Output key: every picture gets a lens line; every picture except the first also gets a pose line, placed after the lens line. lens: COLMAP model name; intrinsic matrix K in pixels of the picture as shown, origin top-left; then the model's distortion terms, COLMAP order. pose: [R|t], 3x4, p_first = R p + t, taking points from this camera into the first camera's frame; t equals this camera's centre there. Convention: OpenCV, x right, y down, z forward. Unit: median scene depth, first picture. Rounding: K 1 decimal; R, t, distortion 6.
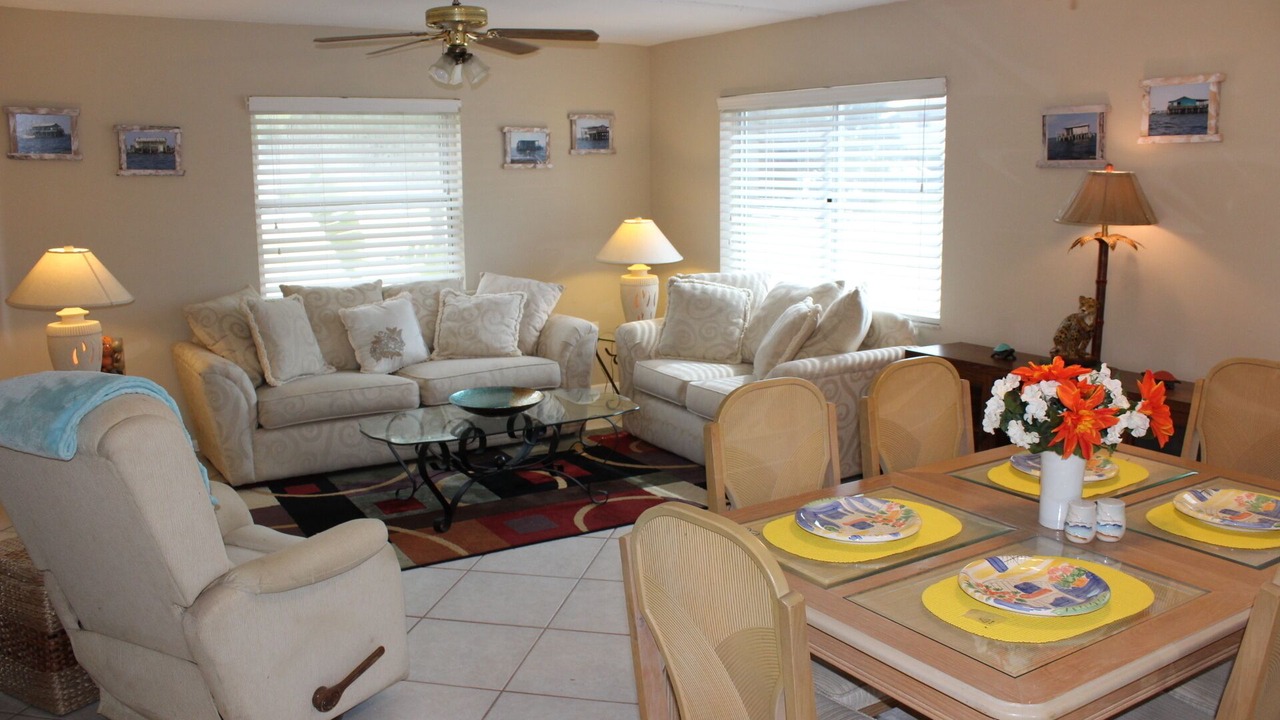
lens RADIAL K [[1071.3, 0, 640.0], [0, 1071.3, 360.0], [0, 0, 1]] dist [-0.098829, 0.004506]
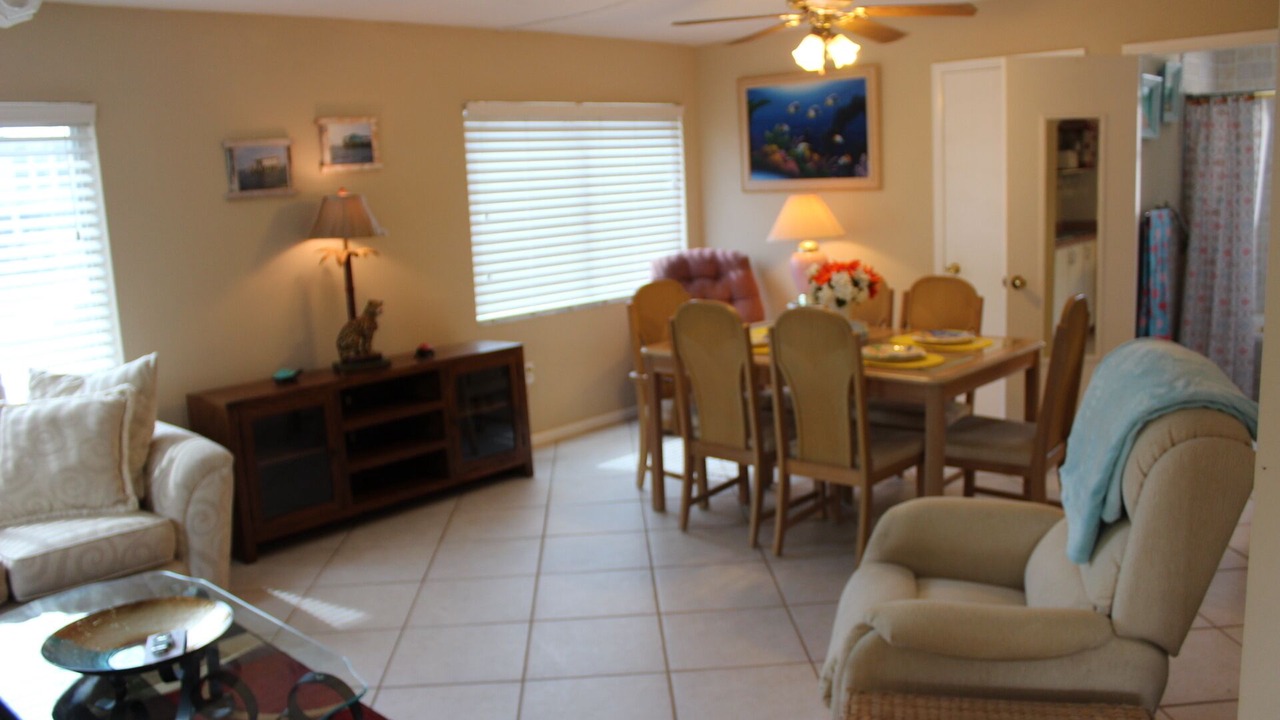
lens RADIAL K [[1071.3, 0, 640.0], [0, 1071.3, 360.0], [0, 0, 1]] dist [-0.098829, 0.004506]
pose [[-0.245473, -0.146238, 0.958310, -0.803837], [0.224363, 0.953144, 0.202921, -0.170743], [-0.943082, 0.264821, -0.201161, 0.976375]]
